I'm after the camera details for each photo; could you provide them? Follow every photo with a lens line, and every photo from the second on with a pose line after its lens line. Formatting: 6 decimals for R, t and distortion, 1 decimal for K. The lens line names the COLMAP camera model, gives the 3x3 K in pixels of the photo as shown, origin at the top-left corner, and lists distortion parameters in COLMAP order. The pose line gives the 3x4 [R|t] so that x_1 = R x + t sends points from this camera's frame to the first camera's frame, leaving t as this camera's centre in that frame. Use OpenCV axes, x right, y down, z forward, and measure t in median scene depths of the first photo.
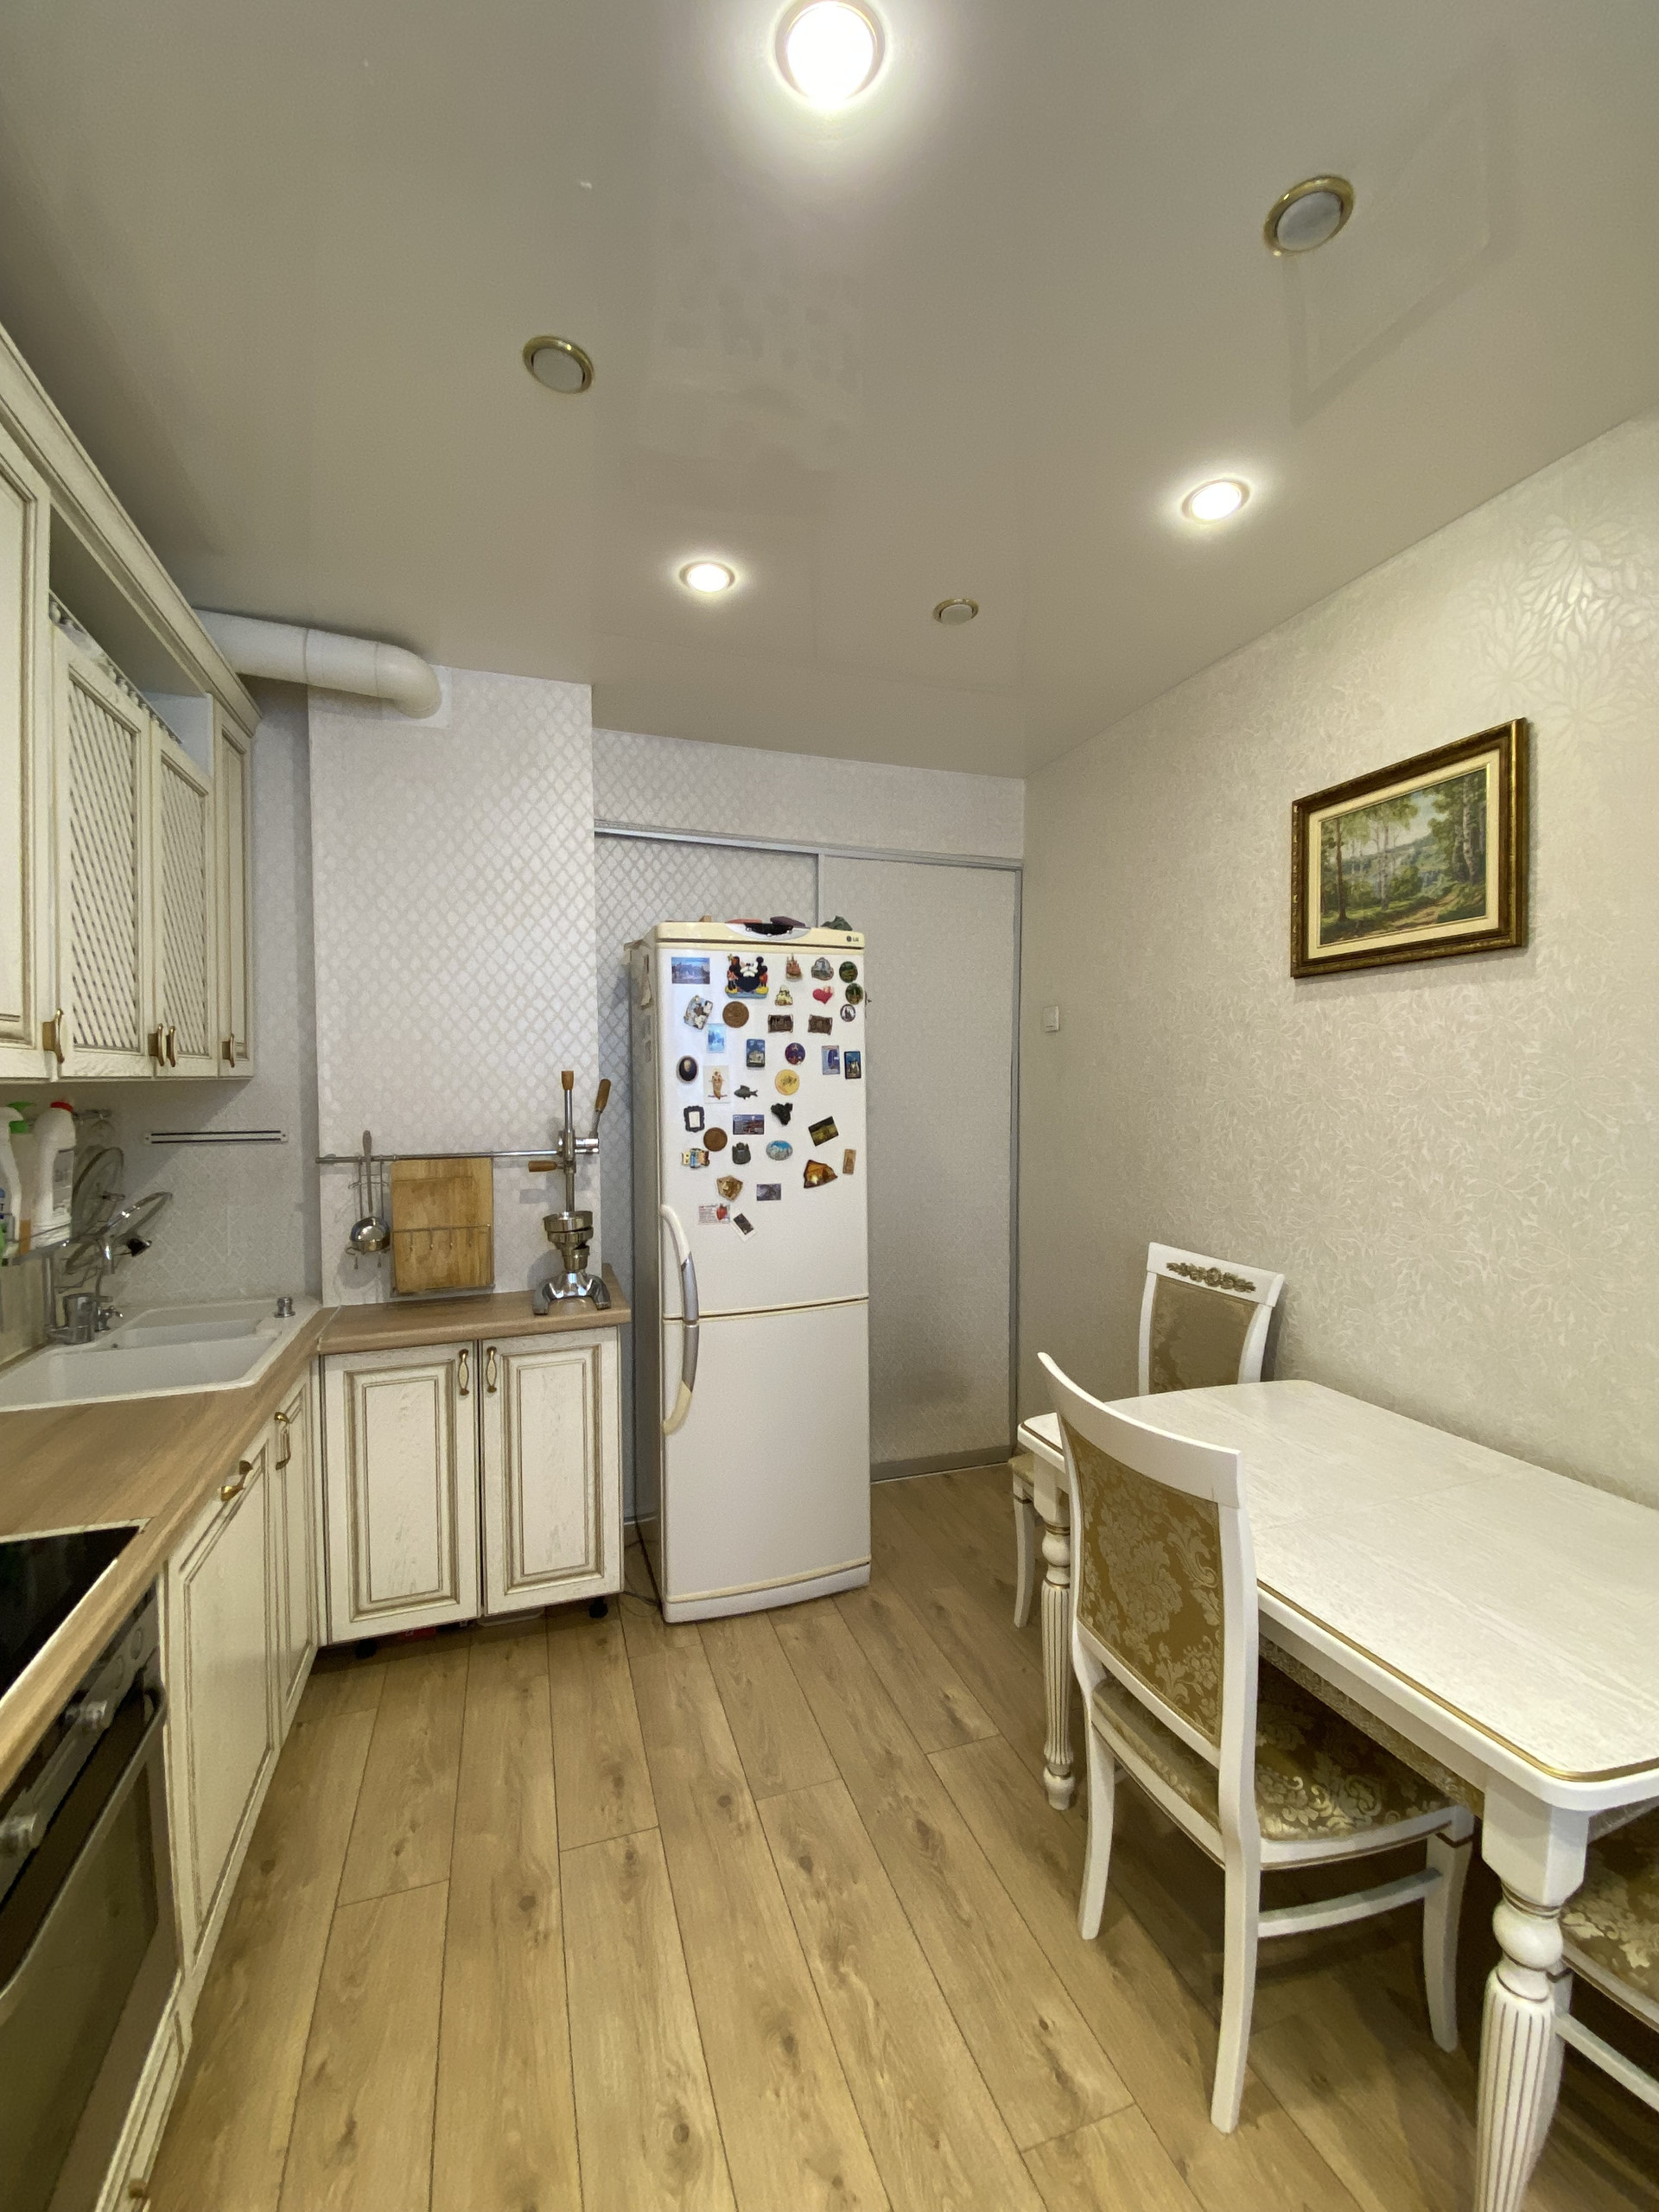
lens RADIAL K [[886.2, 0, 829.5], [0, 886.2, 1106.0], [0, 0, 1]] dist [-0.019767, -0.000322]
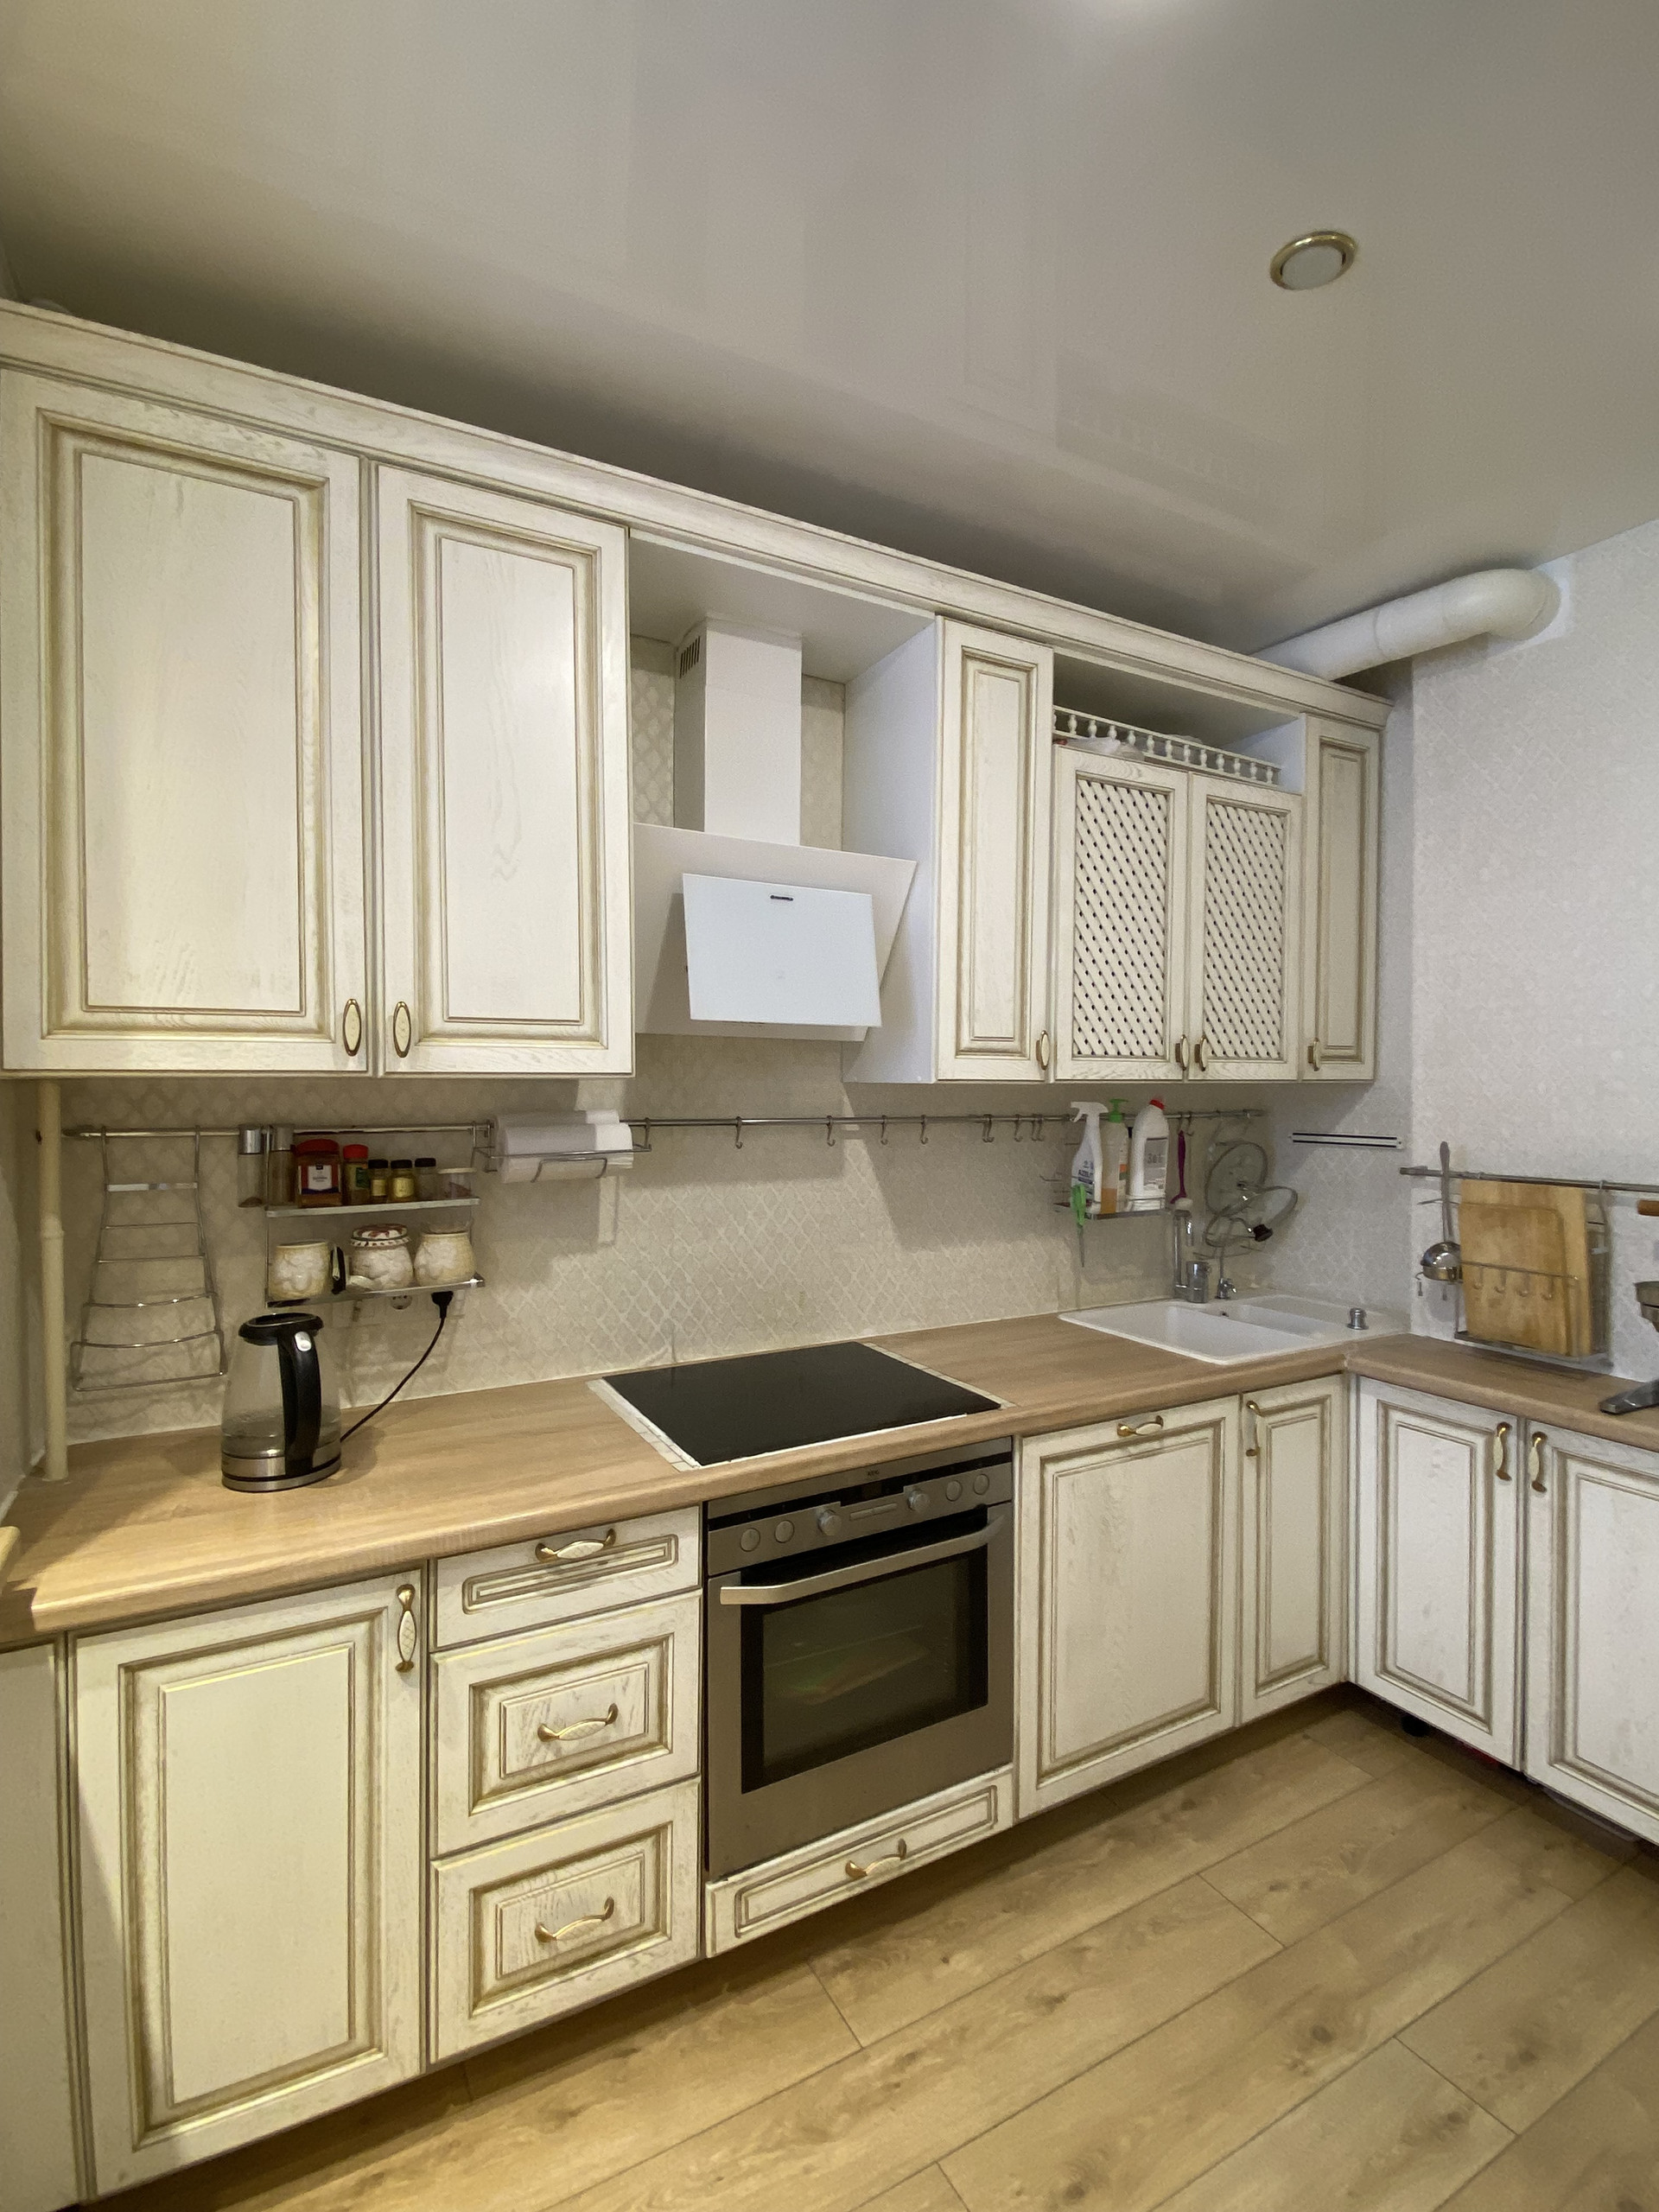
lens RADIAL K [[1045.0, 0, 829.5], [0, 1045.0, 1106.0], [0, 0, 1]] dist [-0.000644, -0.014831]
pose [[0.161209, 0.027320, -0.986542, 0.409191], [-0.034853, 0.999151, 0.021974, -0.009694], [0.986305, 0.030842, 0.162024, 0.234433]]
